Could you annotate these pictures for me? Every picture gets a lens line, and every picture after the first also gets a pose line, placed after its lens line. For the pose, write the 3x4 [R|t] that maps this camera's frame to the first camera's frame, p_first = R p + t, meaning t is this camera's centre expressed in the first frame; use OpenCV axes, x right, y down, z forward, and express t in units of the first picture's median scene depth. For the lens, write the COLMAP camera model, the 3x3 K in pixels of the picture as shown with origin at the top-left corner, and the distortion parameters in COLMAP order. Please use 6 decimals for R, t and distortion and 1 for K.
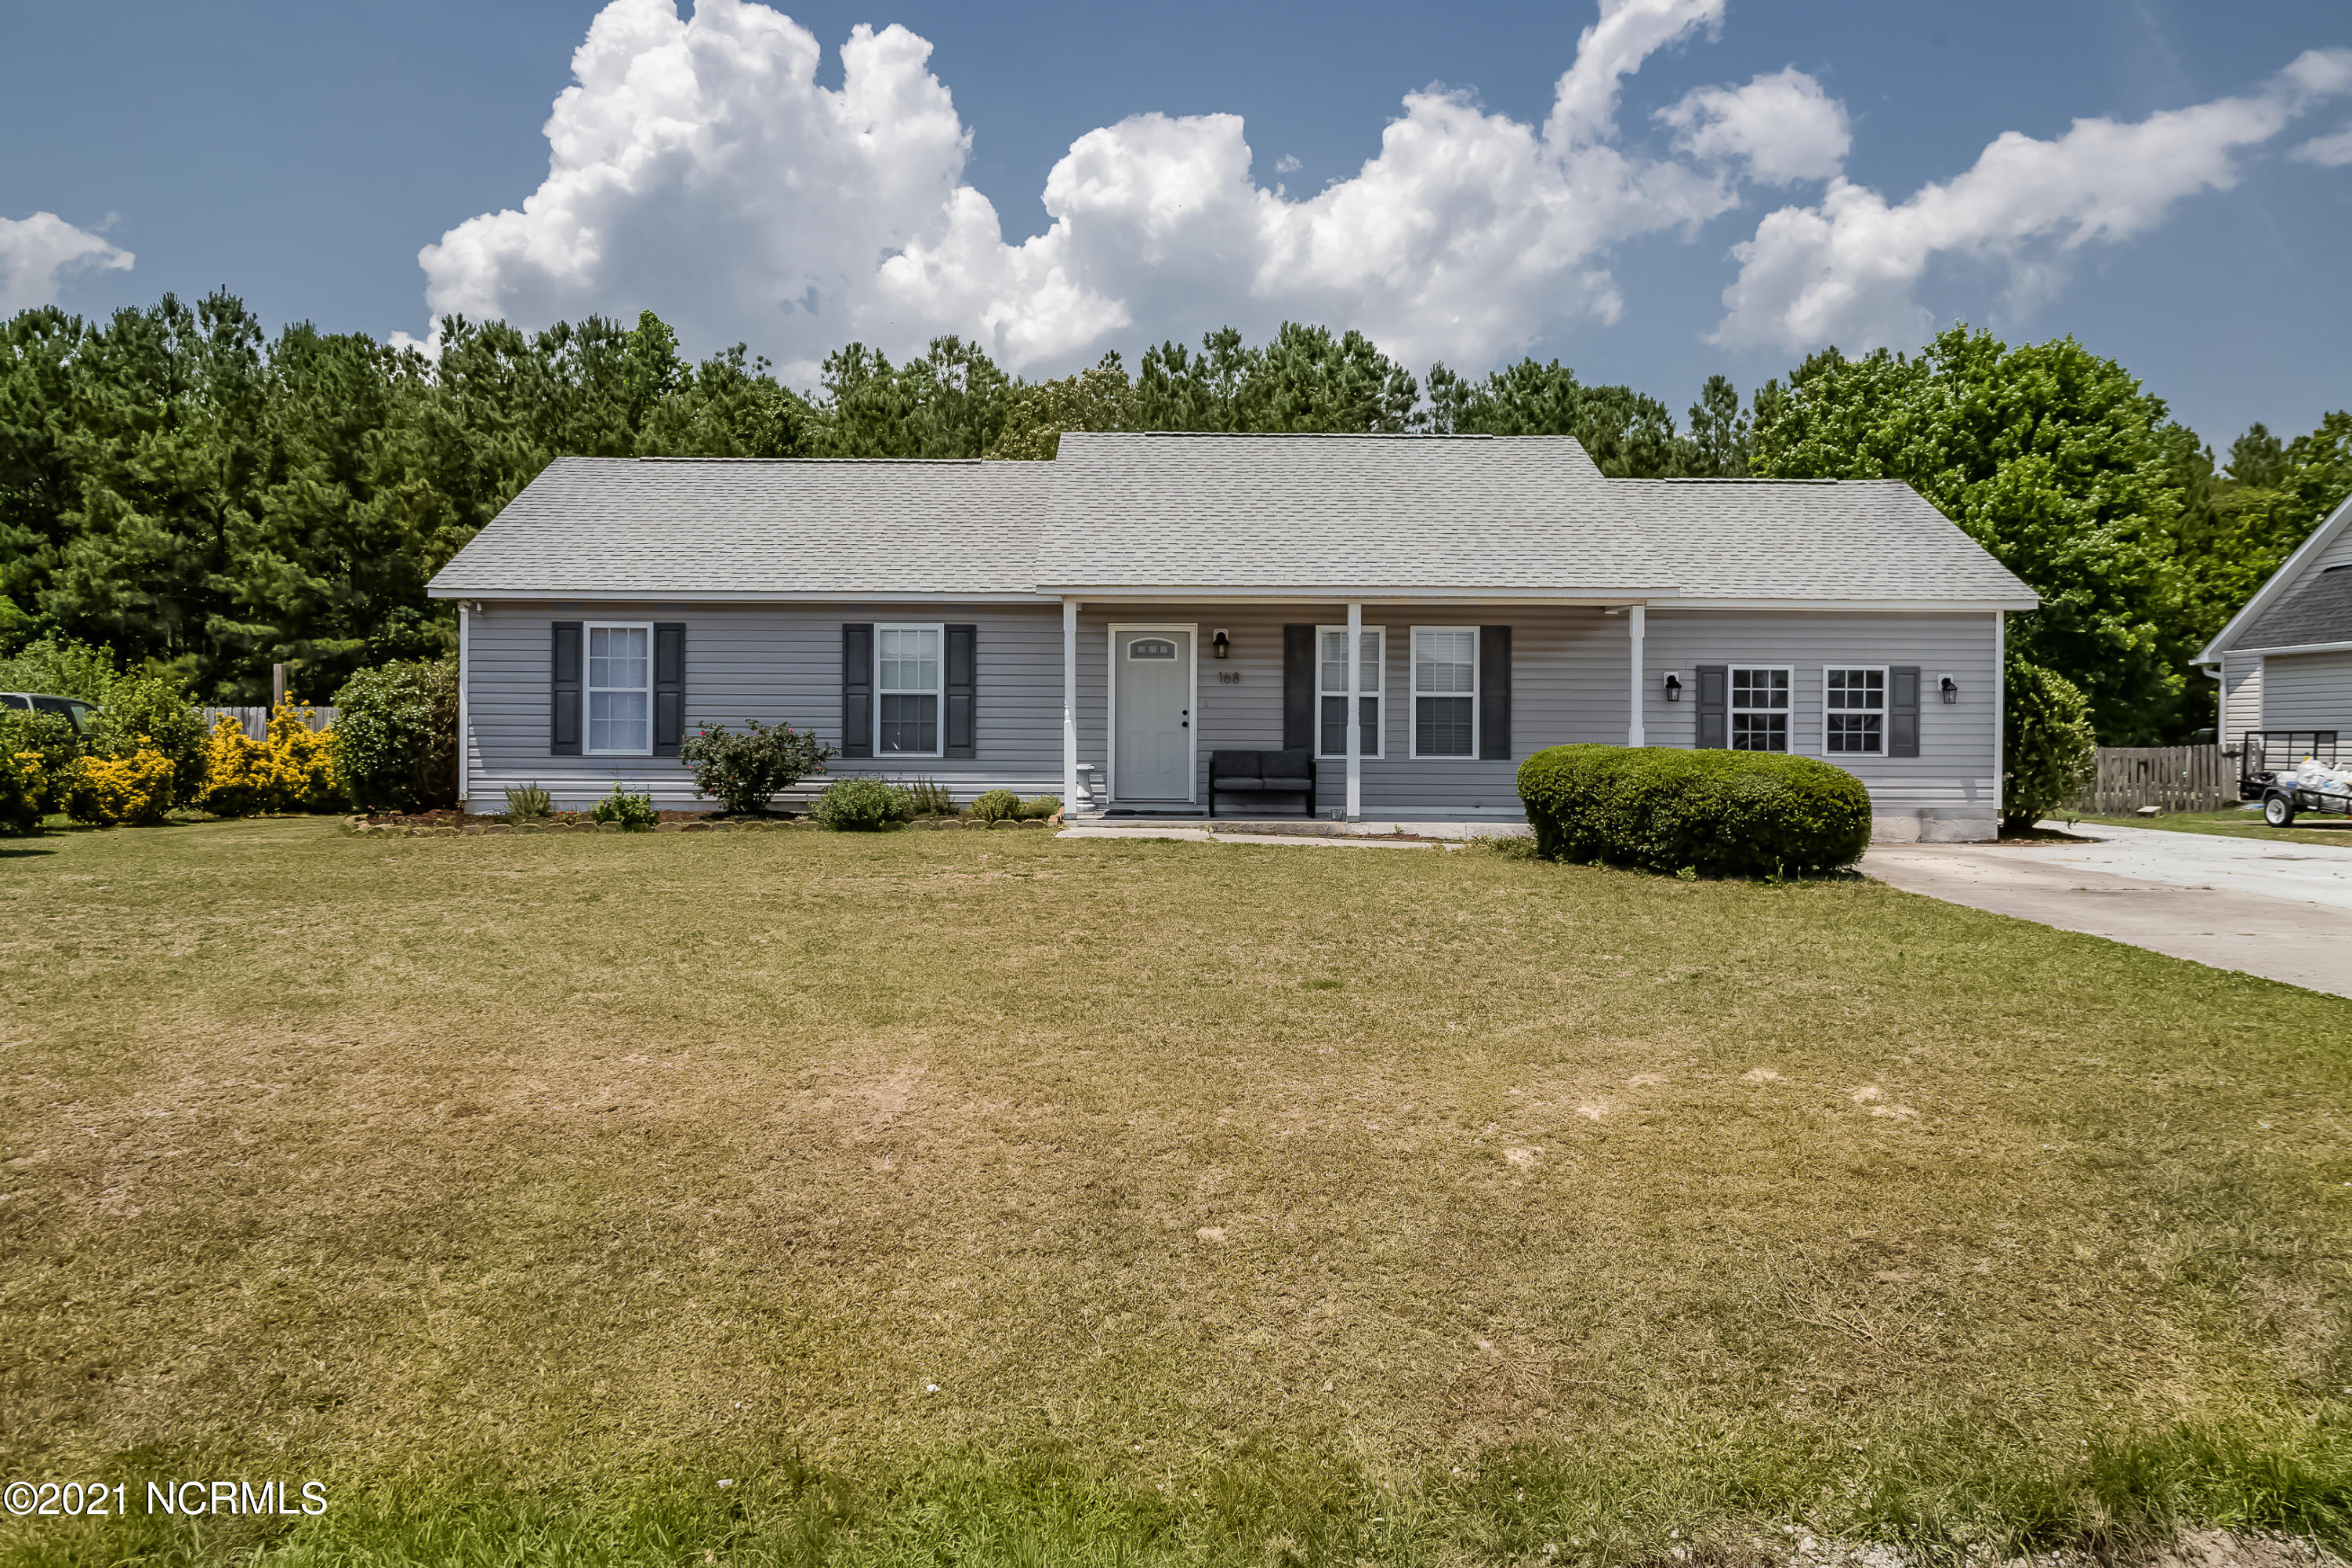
lens RADIAL K [[1715.7, 0, 1186.2], [0, 1715.7, 782.3], [0, 0, 1]] dist [-0.004703, -0.003558]
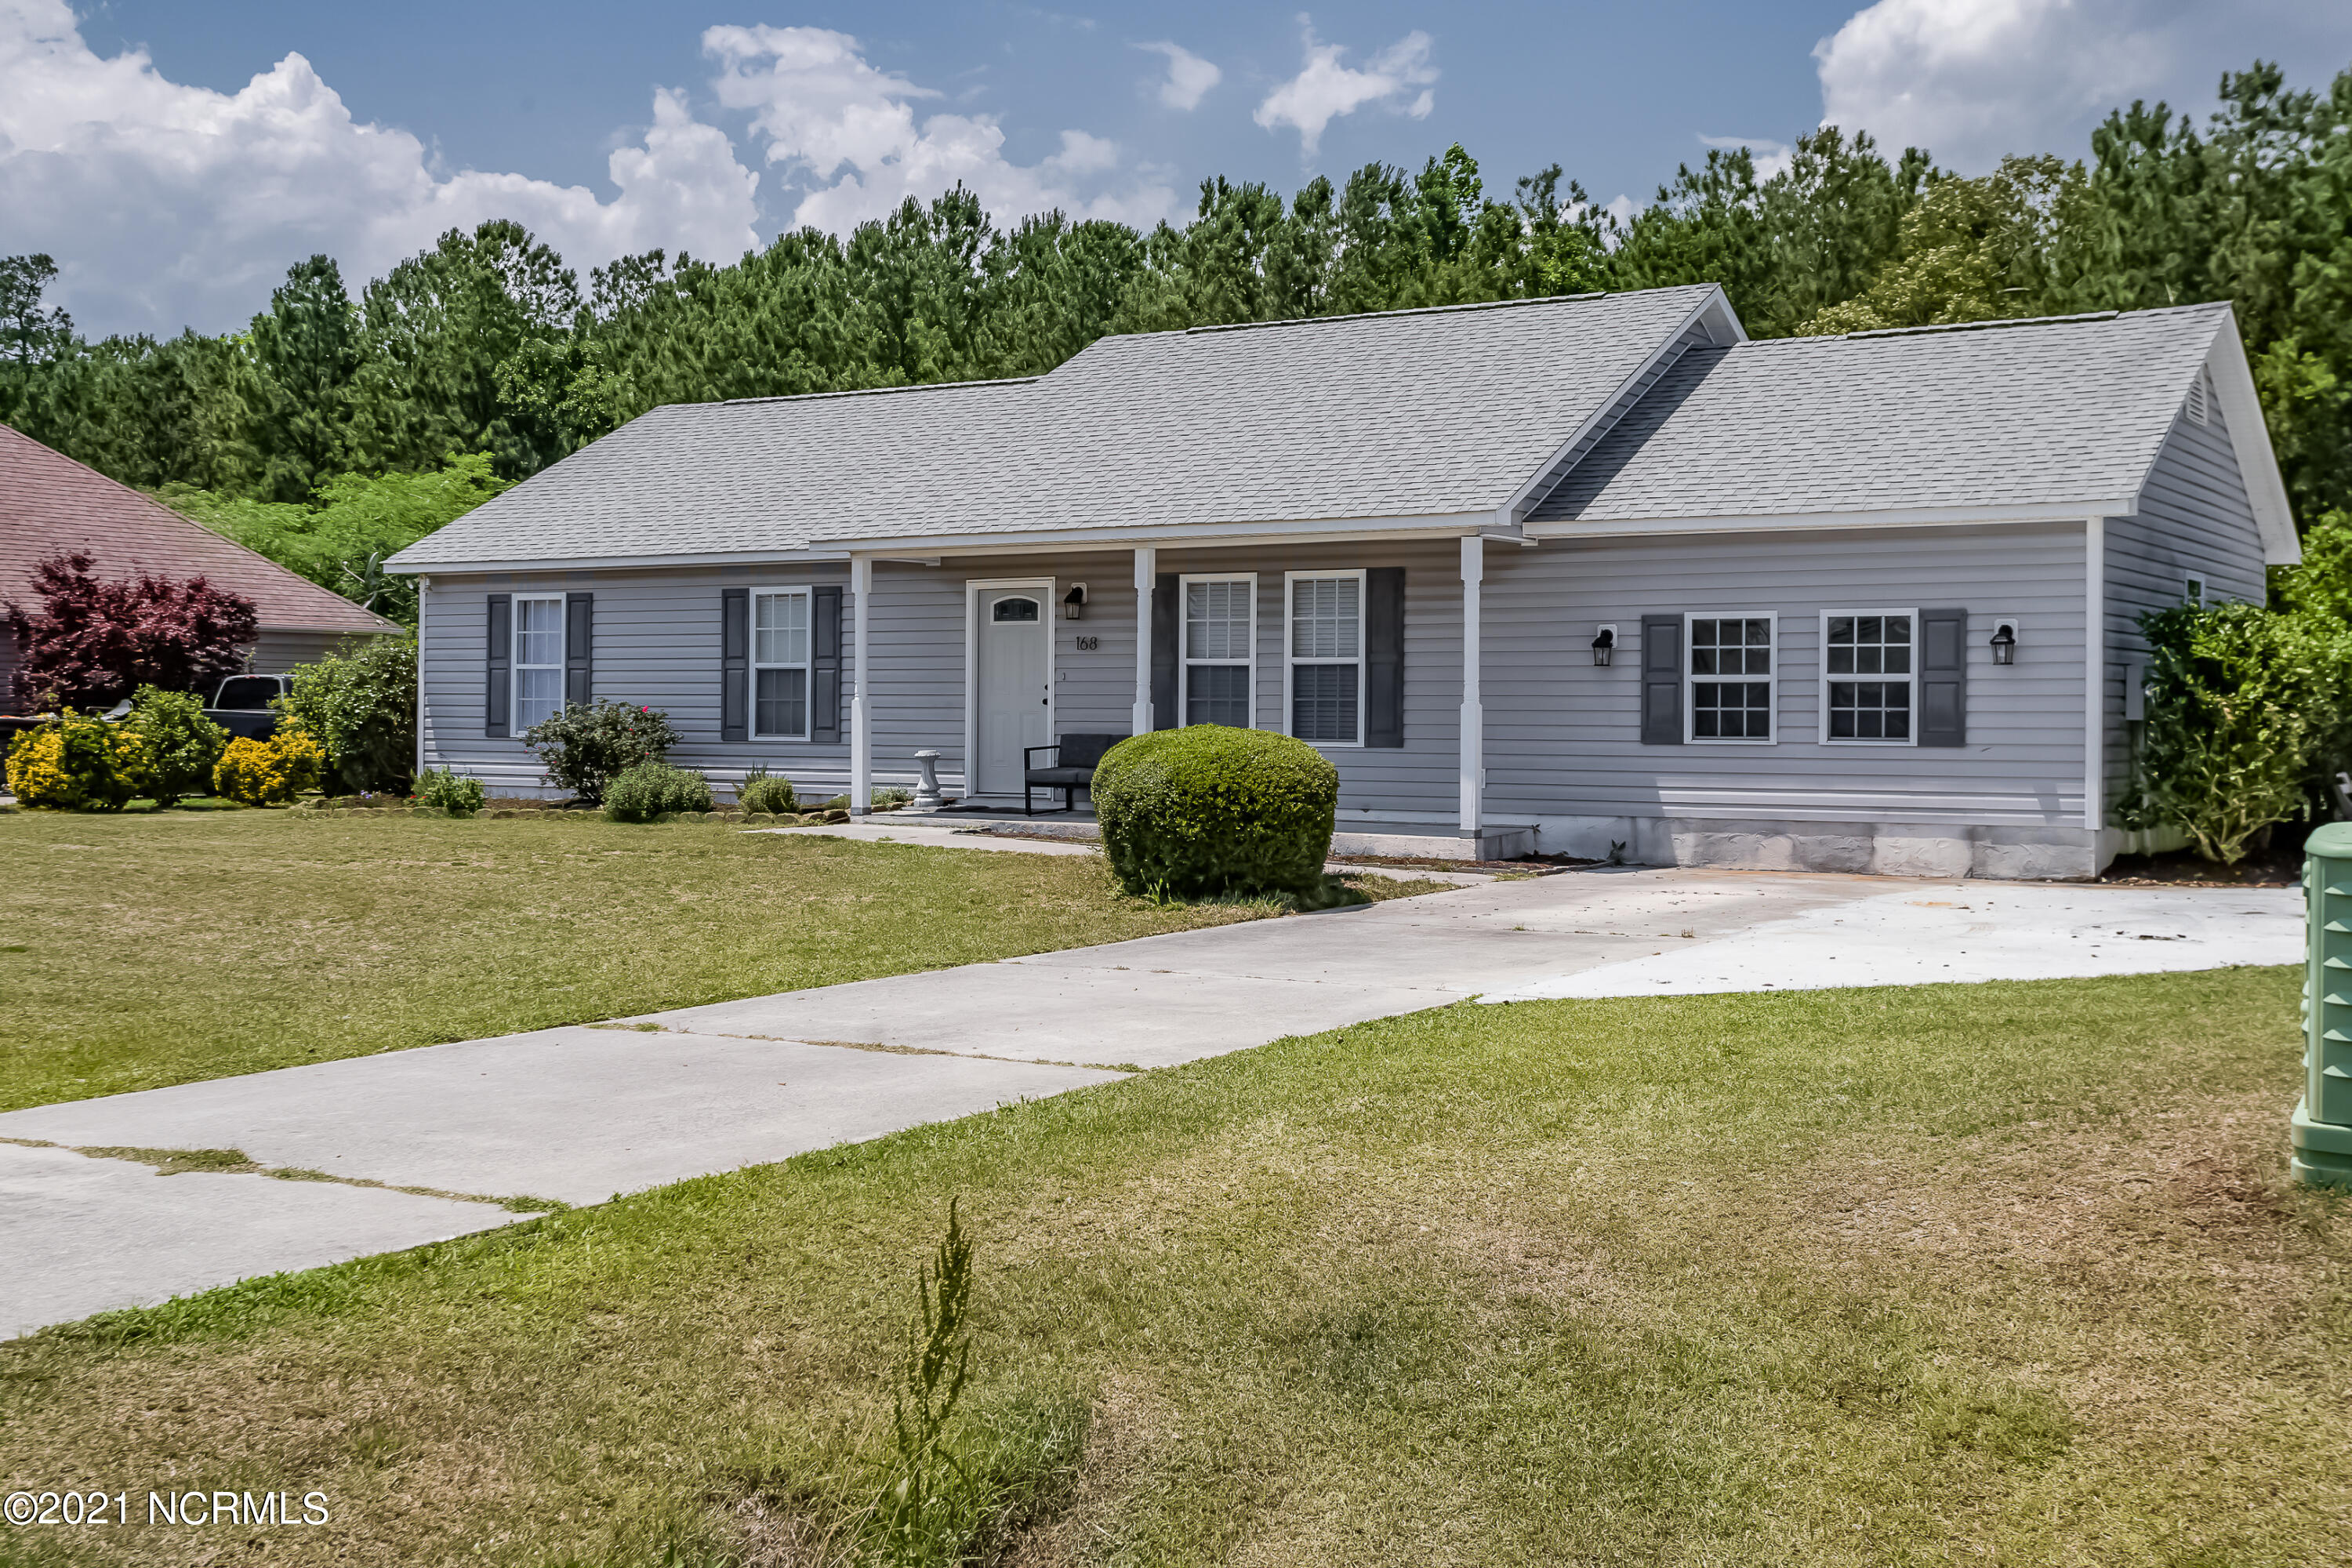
lens RADIAL K [[2542.0, 0, 1207.1], [0, 2542.0, 793.4], [0, 0, 1]] dist [0.039877, 0.035840]
pose [[0.849403, 0.014857, -0.527535, 0.699638], [-0.014446, 0.999884, 0.004899, 0.002402], [0.527546, 0.003460, 0.849519, 0.022175]]
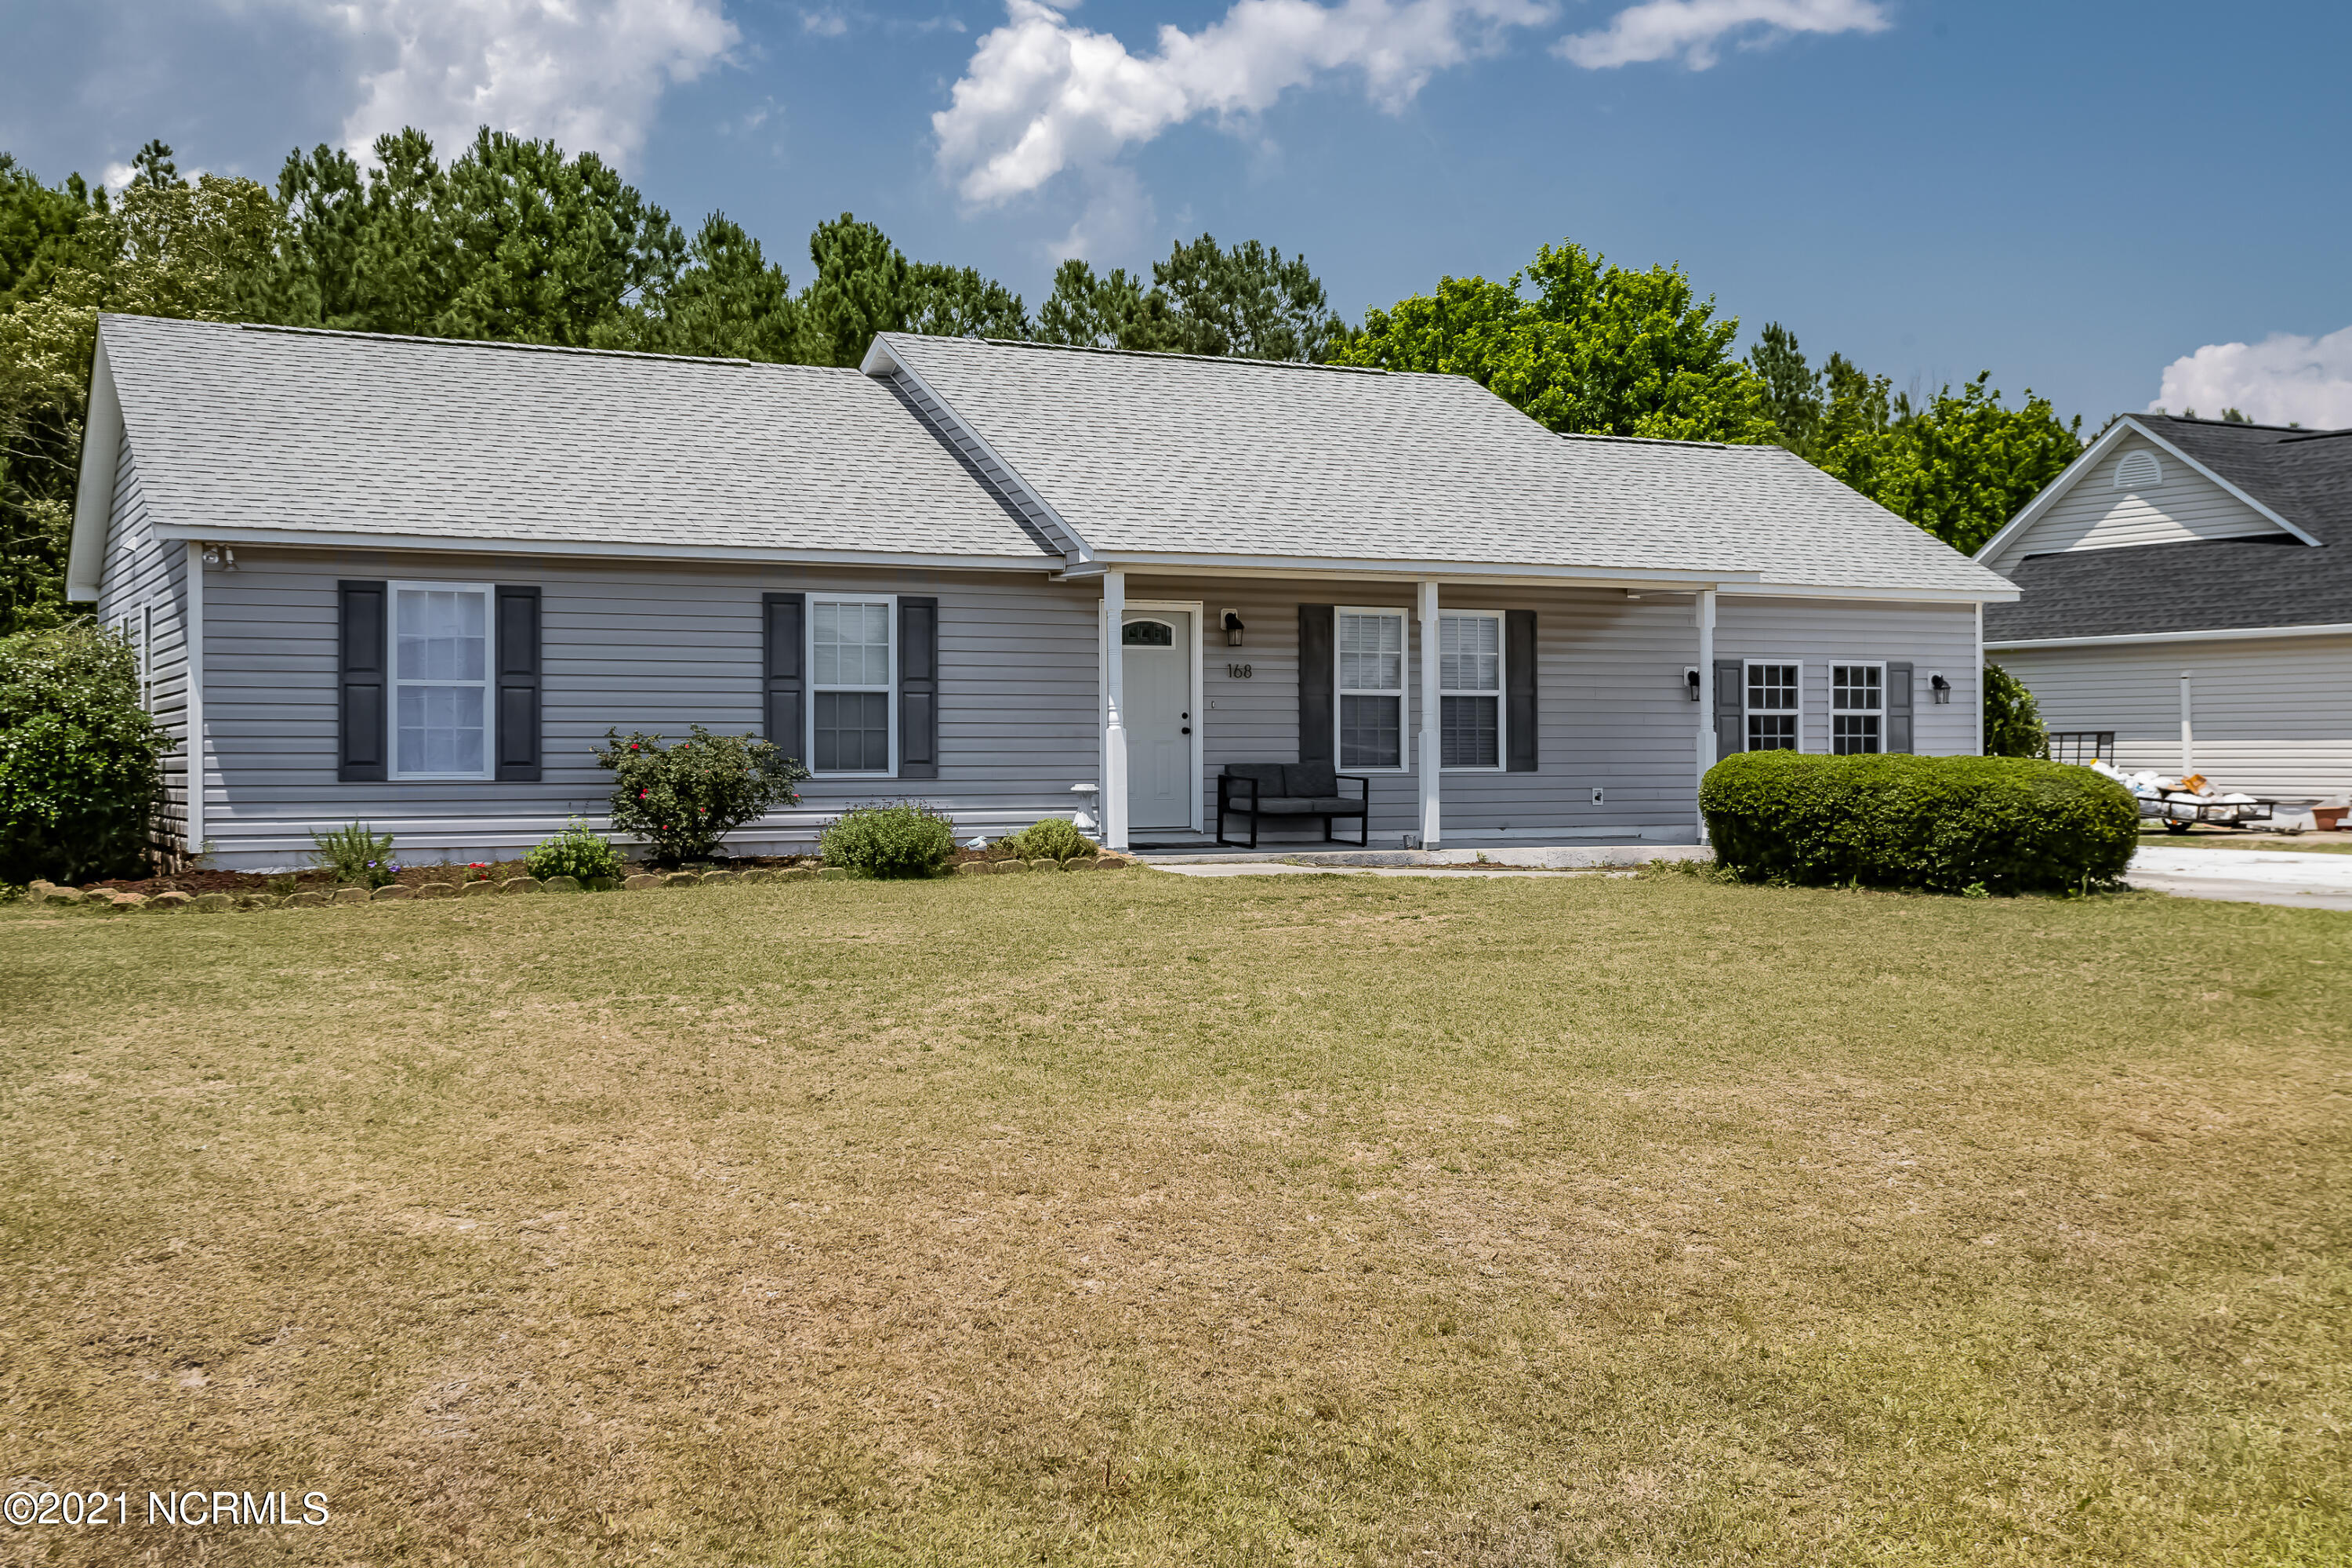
lens RADIAL K [[2524.0, 0, 1176.0], [0, 2524.0, 784.0], [0, 0, 1]] dist [0.029701, 0.000126]
pose [[0.894772, -0.014236, 0.446297, -0.516150], [0.019208, 0.999794, -0.006618, -0.002328], [-0.446110, 0.014494, 0.894861, -0.017328]]
